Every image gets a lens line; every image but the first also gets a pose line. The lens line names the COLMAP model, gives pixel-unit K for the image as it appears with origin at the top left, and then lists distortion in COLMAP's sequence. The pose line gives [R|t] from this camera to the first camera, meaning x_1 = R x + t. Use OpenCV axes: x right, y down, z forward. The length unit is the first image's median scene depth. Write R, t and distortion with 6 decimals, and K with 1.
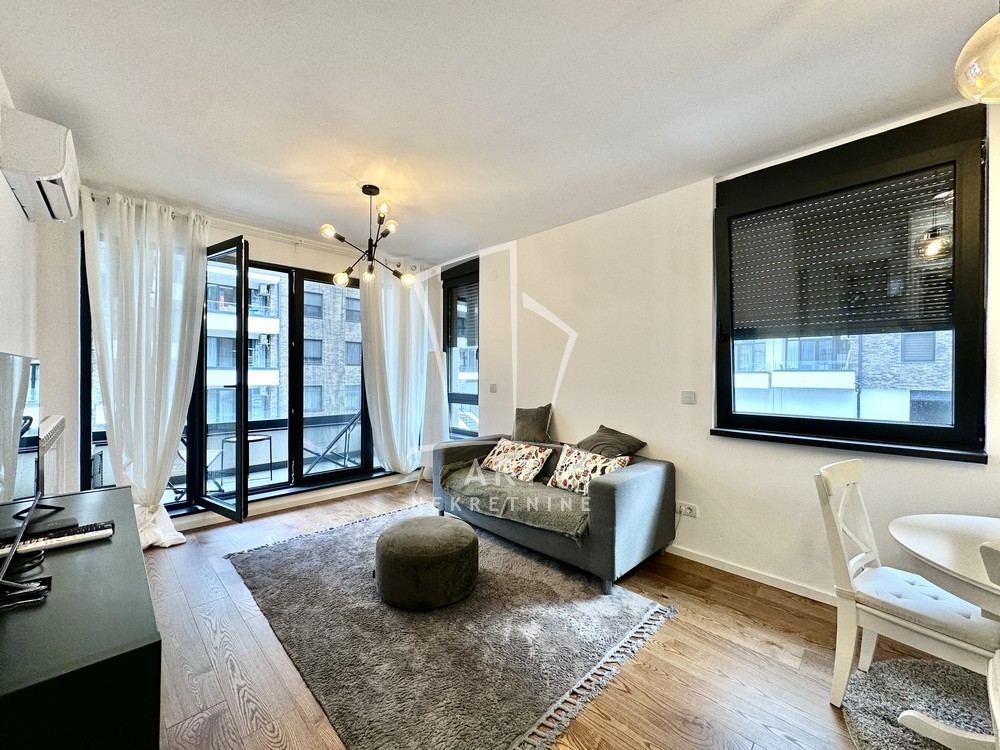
lens RADIAL K [[398.8, 0, 504.4], [0, 398.8, 373.1], [0, 0, 1]] dist [-0.000522, -0.000304]
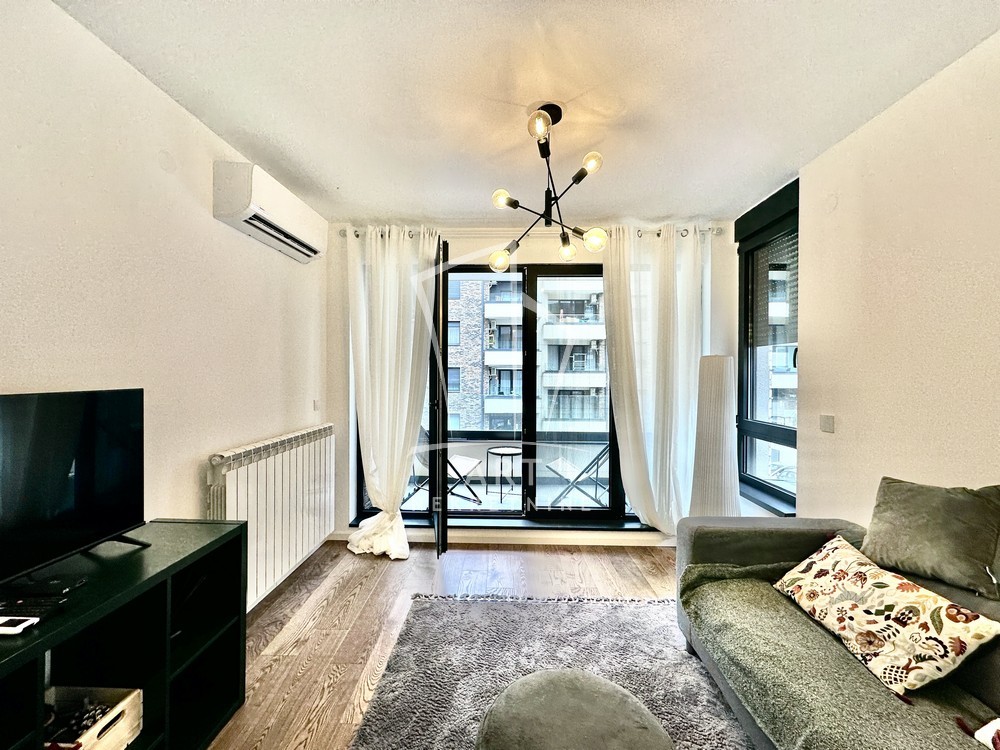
lens RADIAL K [[398.8, 0, 497.9], [0, 398.8, 373.1], [0, 0, 1]] dist [-0.000522, -0.000304]
pose [[0.683224, -0.000476, -0.730209, 0.068770], [-0.001694, 0.999996, -0.002236, -0.030876], [0.730207, 0.002765, 0.683220, 0.411869]]
